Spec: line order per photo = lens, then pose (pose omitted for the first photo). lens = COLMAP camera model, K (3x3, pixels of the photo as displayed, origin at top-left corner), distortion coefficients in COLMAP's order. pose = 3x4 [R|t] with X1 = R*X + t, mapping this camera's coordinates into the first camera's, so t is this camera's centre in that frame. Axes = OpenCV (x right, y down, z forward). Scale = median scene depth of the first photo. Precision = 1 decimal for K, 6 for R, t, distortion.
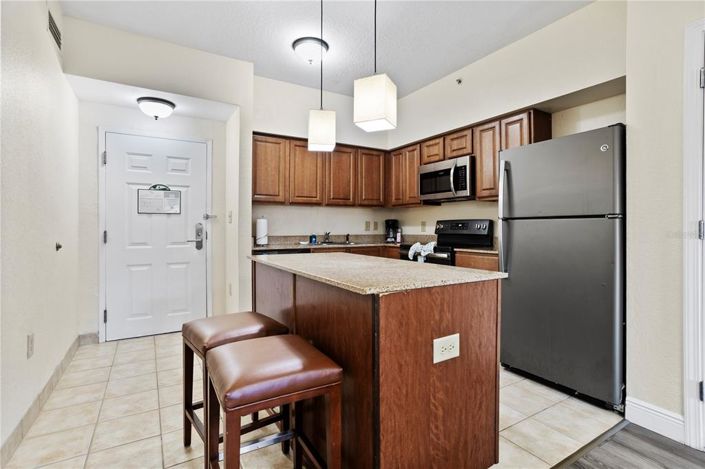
lens RADIAL K [[339.8, 0, 352.2], [0, 339.8, 232.4], [0, 0, 1]] dist [-0.025377, 0.001212]
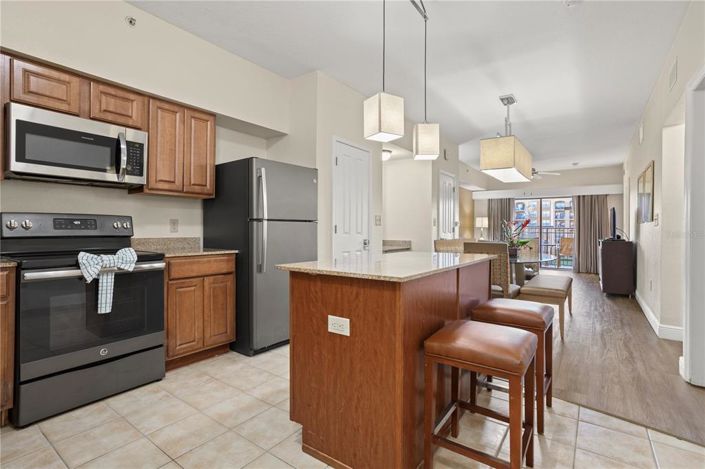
lens RADIAL K [[339.8, 0, 352.2], [0, 339.8, 232.4], [0, 0, 1]] dist [-0.025377, 0.001212]
pose [[-0.378546, -0.018106, 0.925405, -0.489069], [0.003892, 0.999769, 0.021153, -0.014284], [-0.925574, 0.011609, -0.378388, 0.789710]]
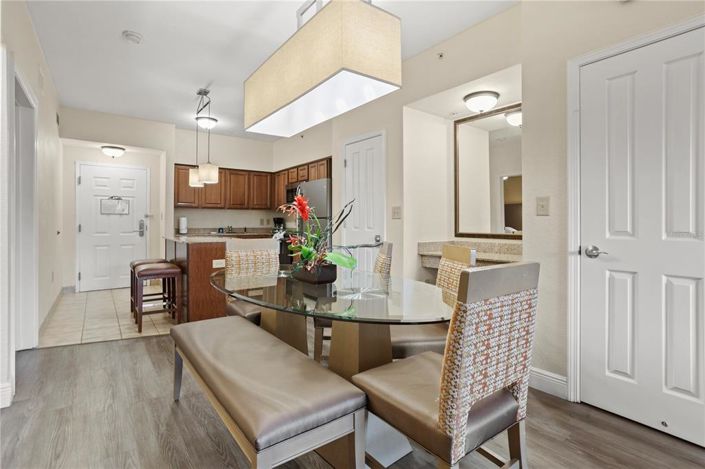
lens RADIAL K [[345.5, 0, 353.7], [0, 345.5, 225.6], [0, 0, 1]] dist [-0.019104, 0.001227]
pose [[0.995319, 0.000354, 0.096644, 0.380111], [0.000426, 0.999968, -0.008046, 0.012063], [-0.096644, 0.008049, 0.995286, -0.691861]]
